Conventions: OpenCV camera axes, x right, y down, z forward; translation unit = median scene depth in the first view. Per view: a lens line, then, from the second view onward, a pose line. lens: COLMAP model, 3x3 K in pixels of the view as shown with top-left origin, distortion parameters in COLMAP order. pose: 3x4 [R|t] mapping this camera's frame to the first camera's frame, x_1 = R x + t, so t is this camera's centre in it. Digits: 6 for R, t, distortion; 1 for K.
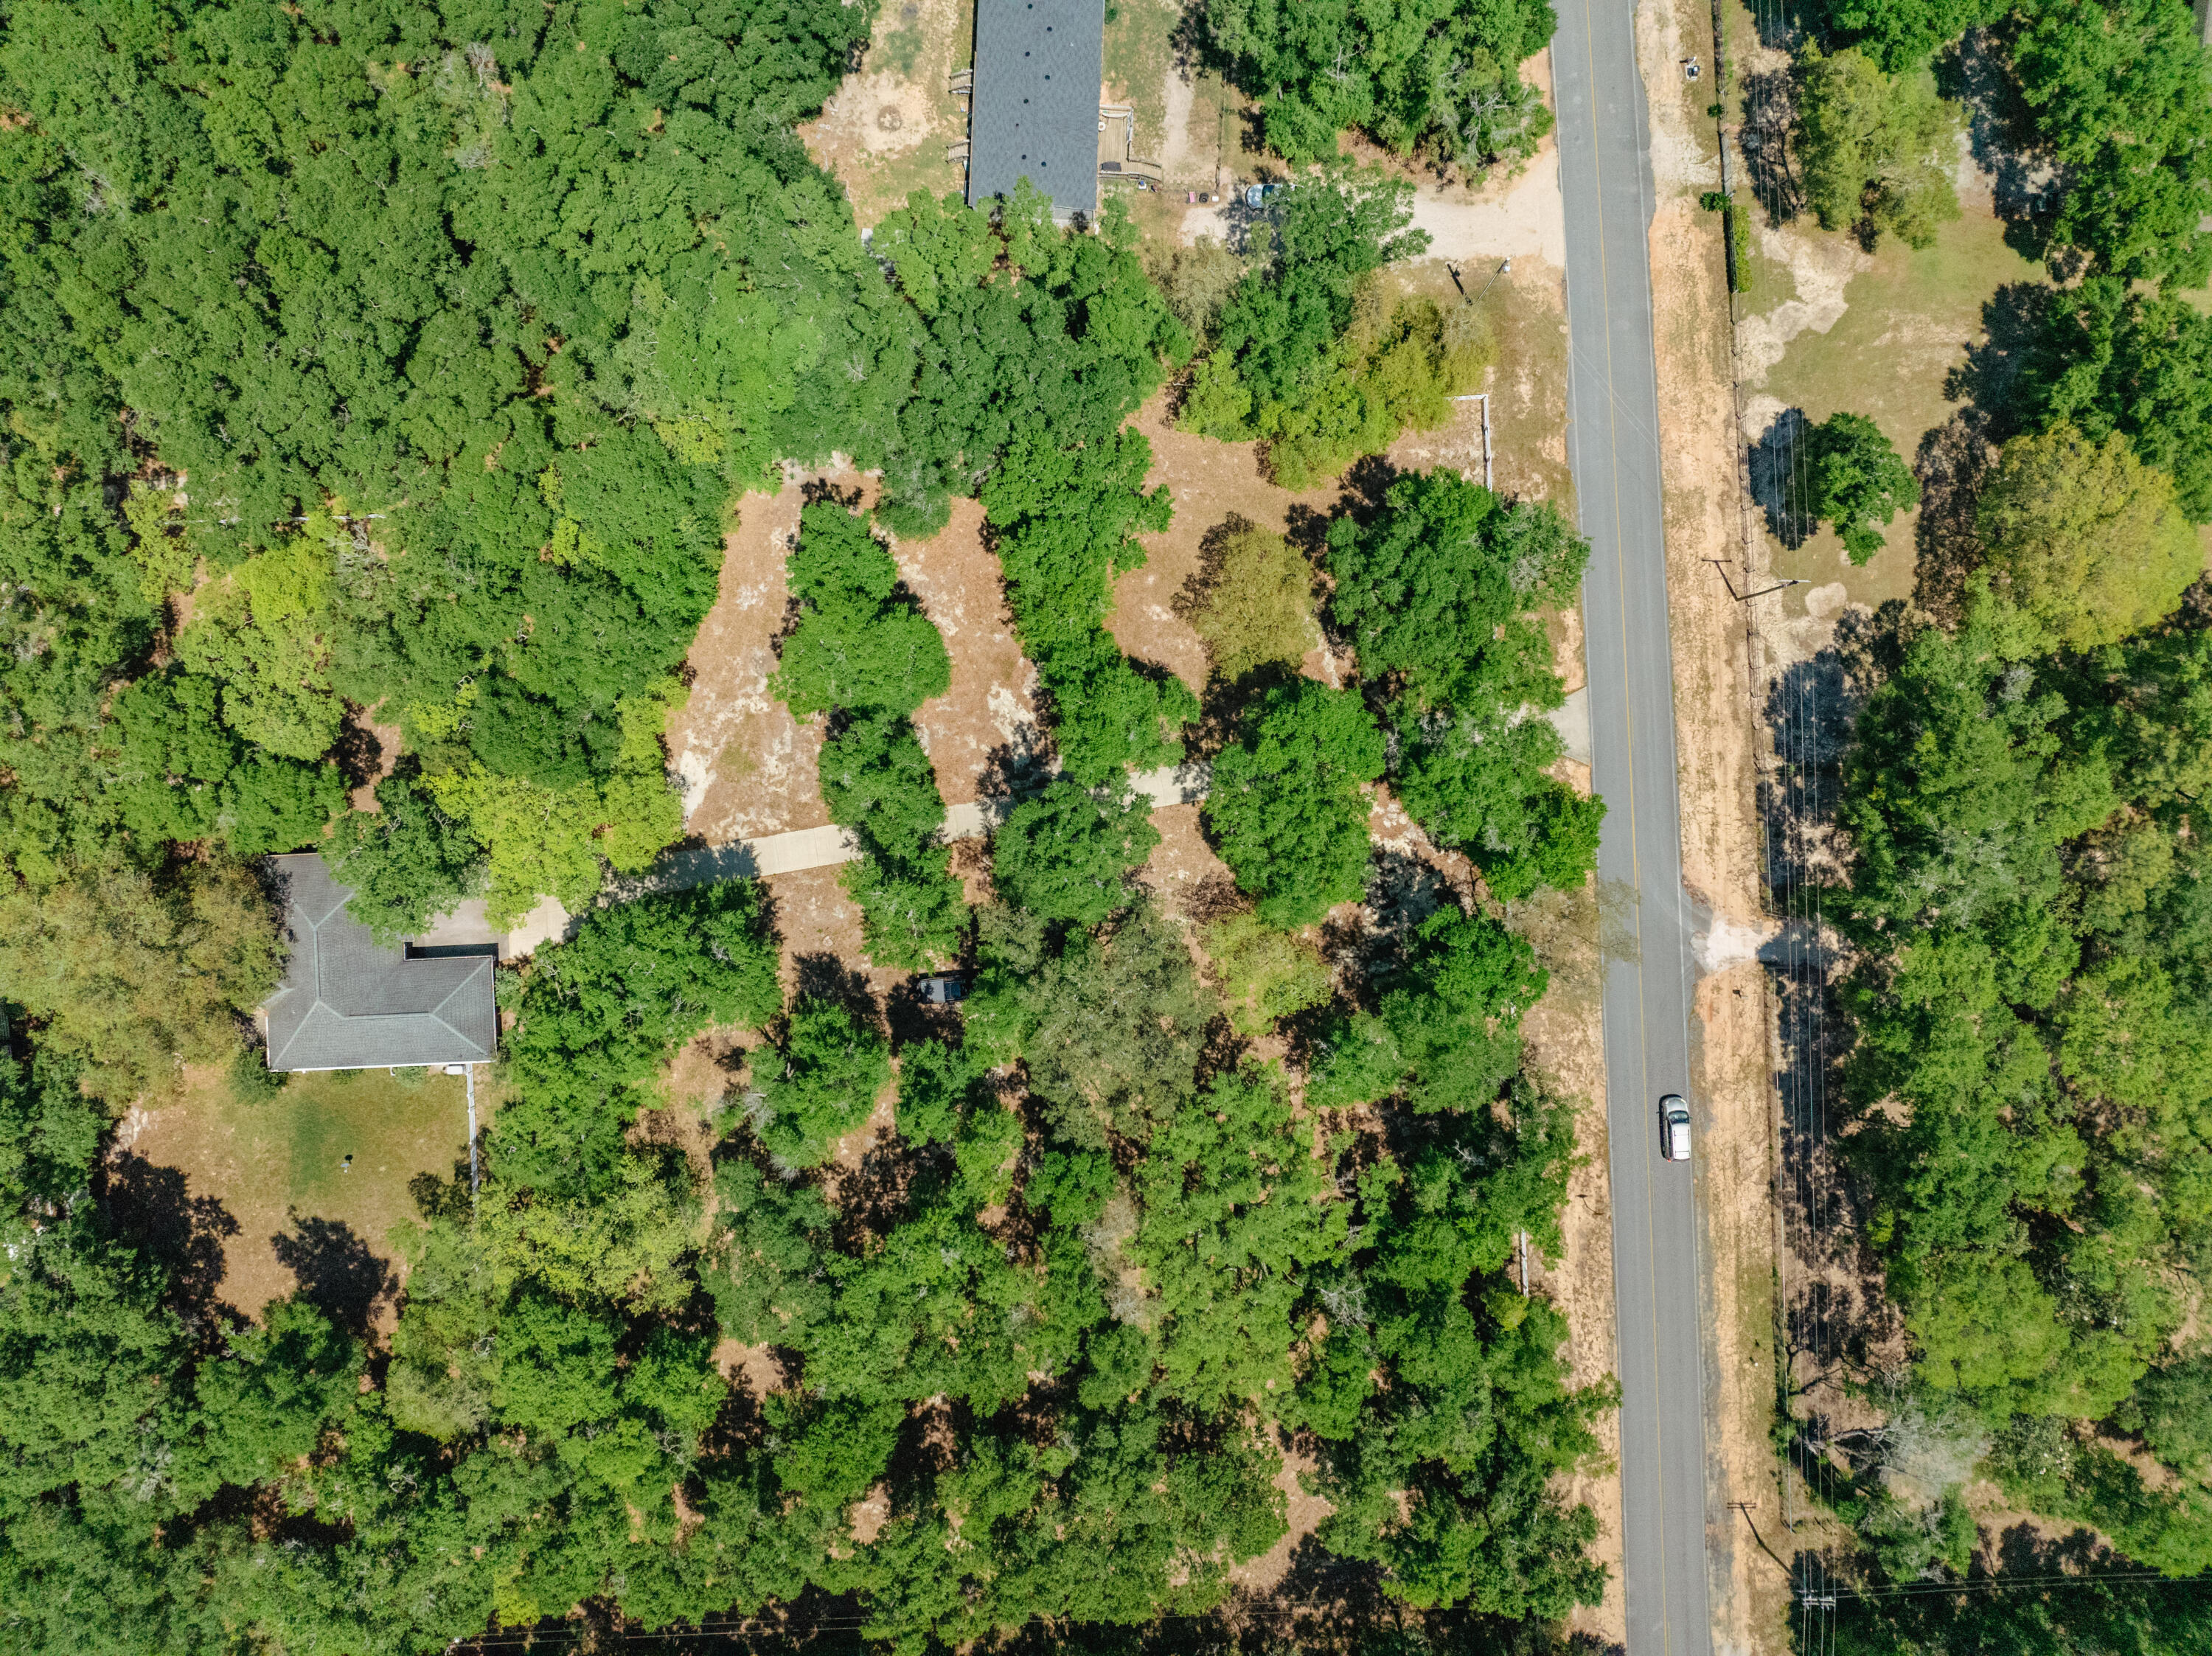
lens RADIAL K [[1546.3, 0, 1108.3], [0, 1546.3, 831.1], [0, 0, 1]] dist [-0.045466, 0.013567]
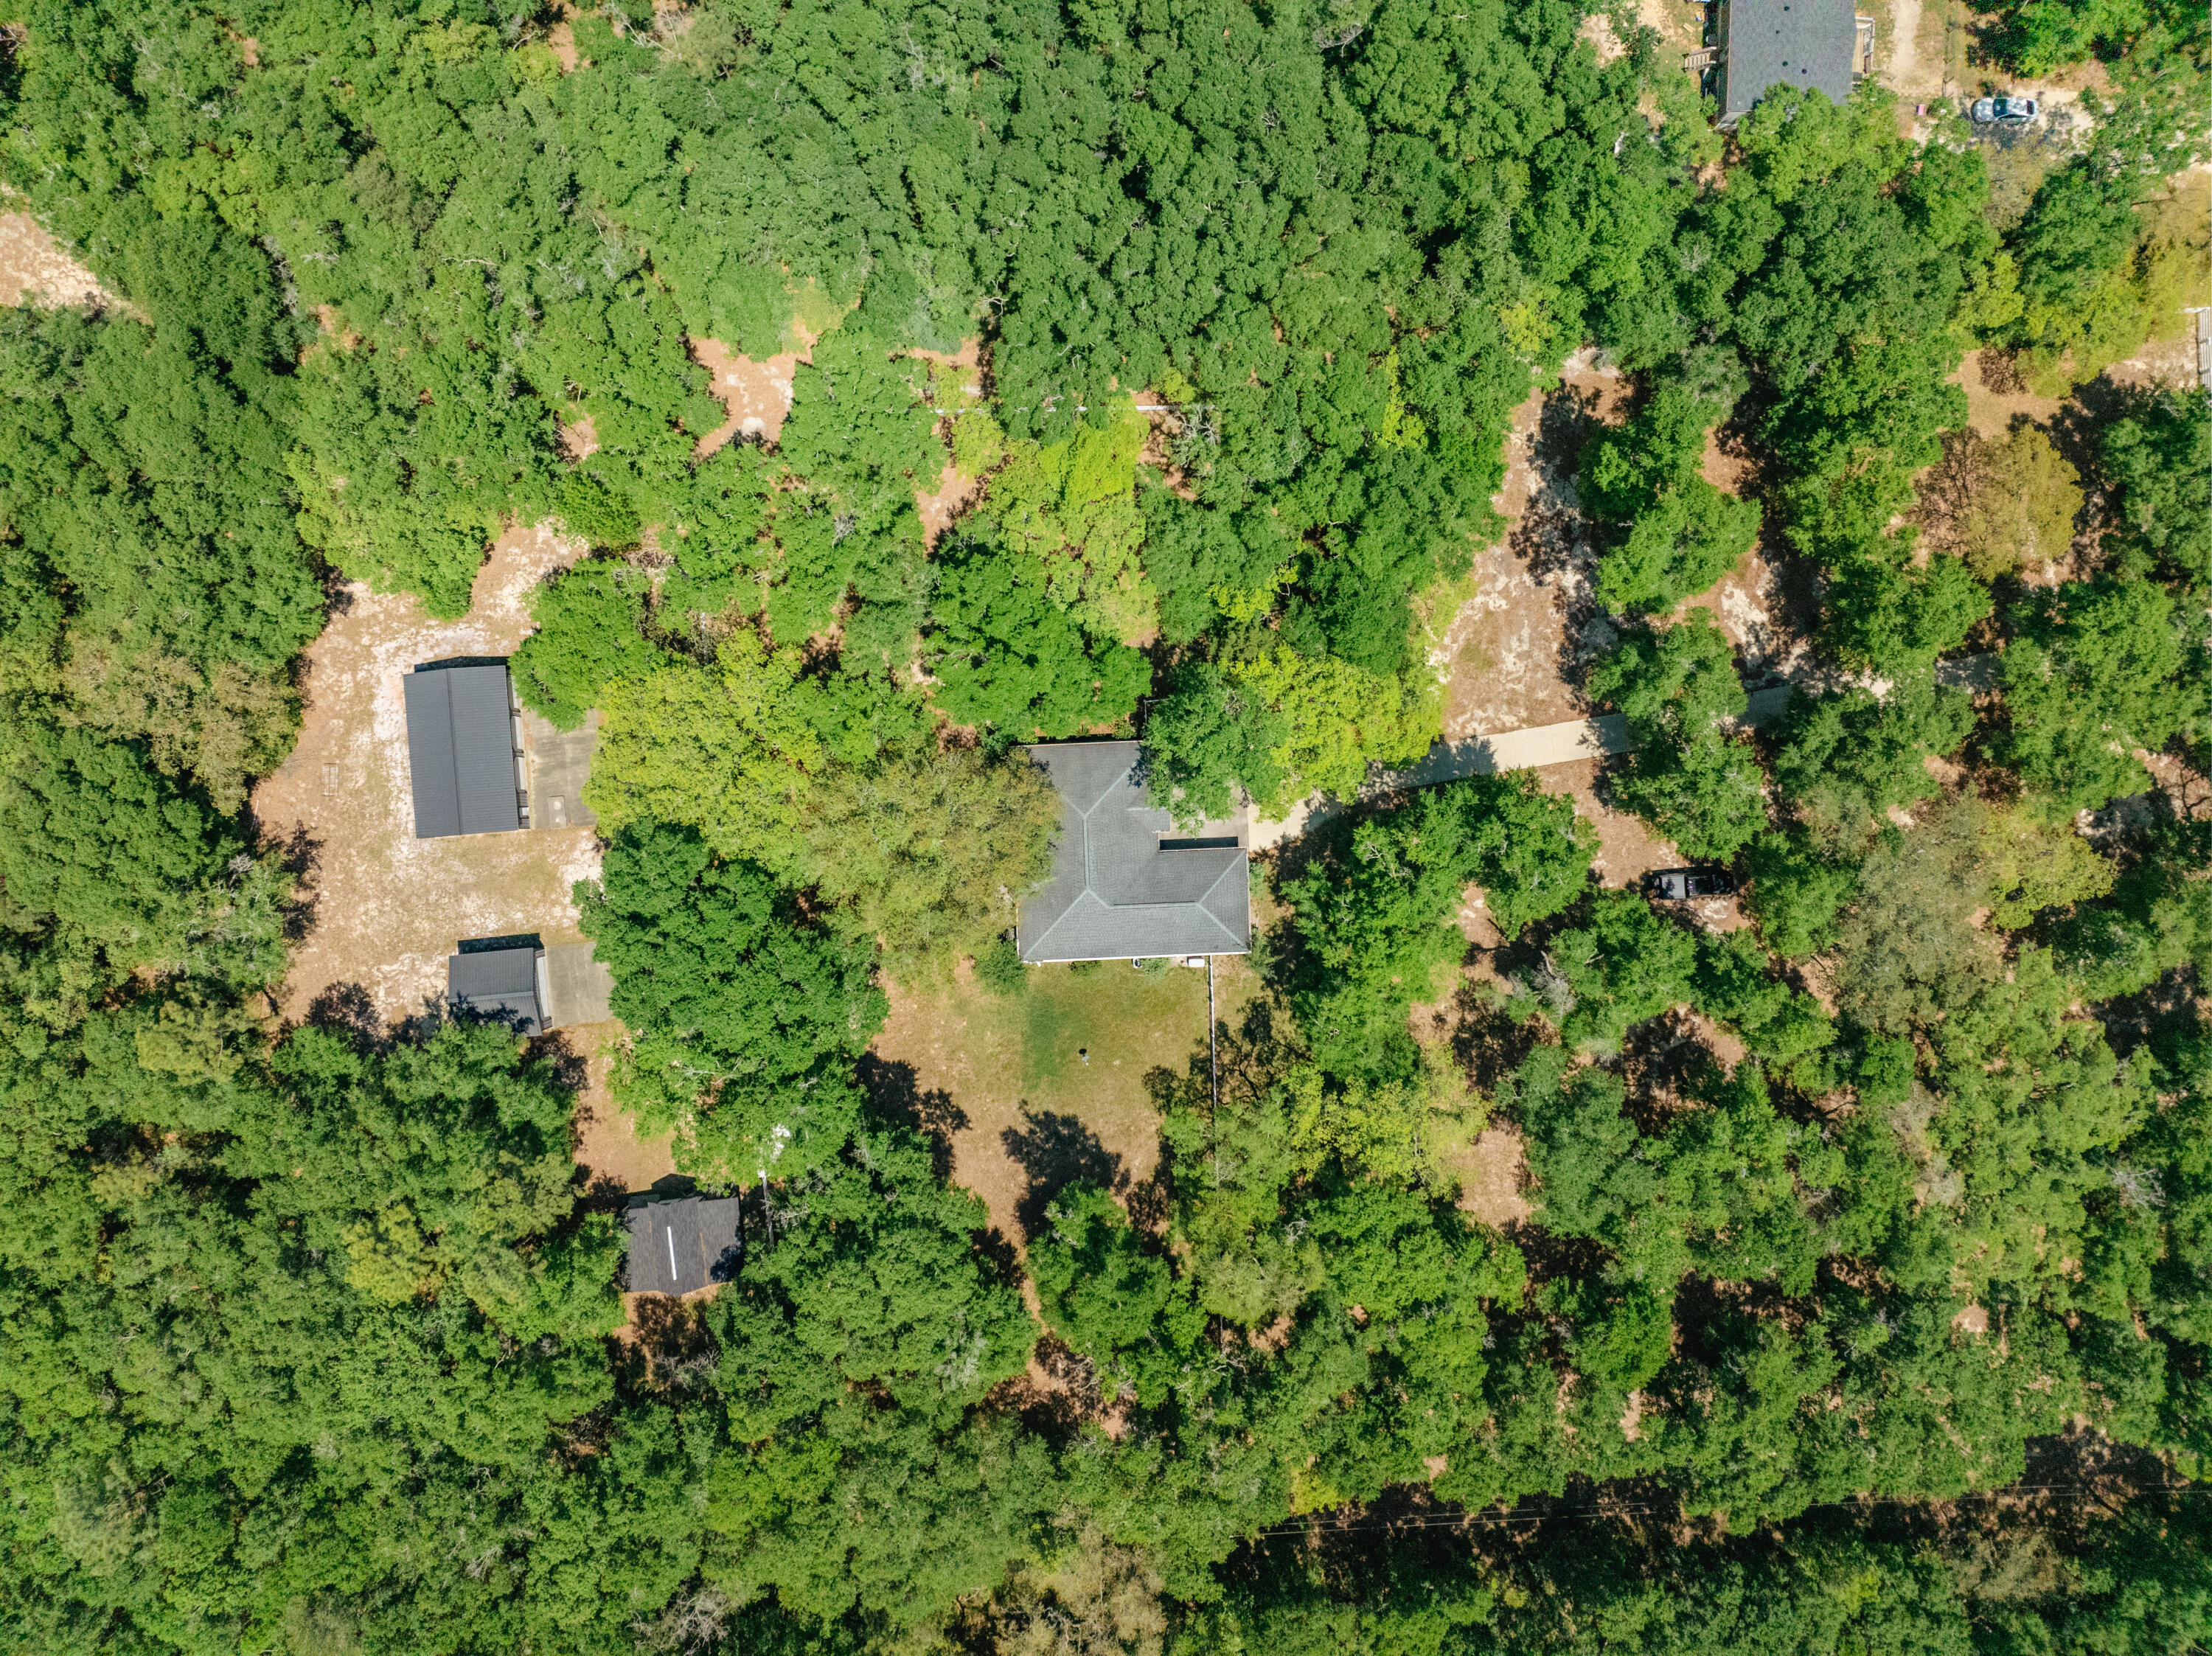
lens RADIAL K [[1546.3, 0, 1108.1], [0, 1546.3, 822.6], [0, 0, 1]] dist [-0.045466, 0.013567]
pose [[0.999963, 0.008385, 0.001815, -0.481537], [-0.008388, 0.999963, 0.001848, 0.062530], [-0.001799, -0.001863, 0.999997, -0.005305]]
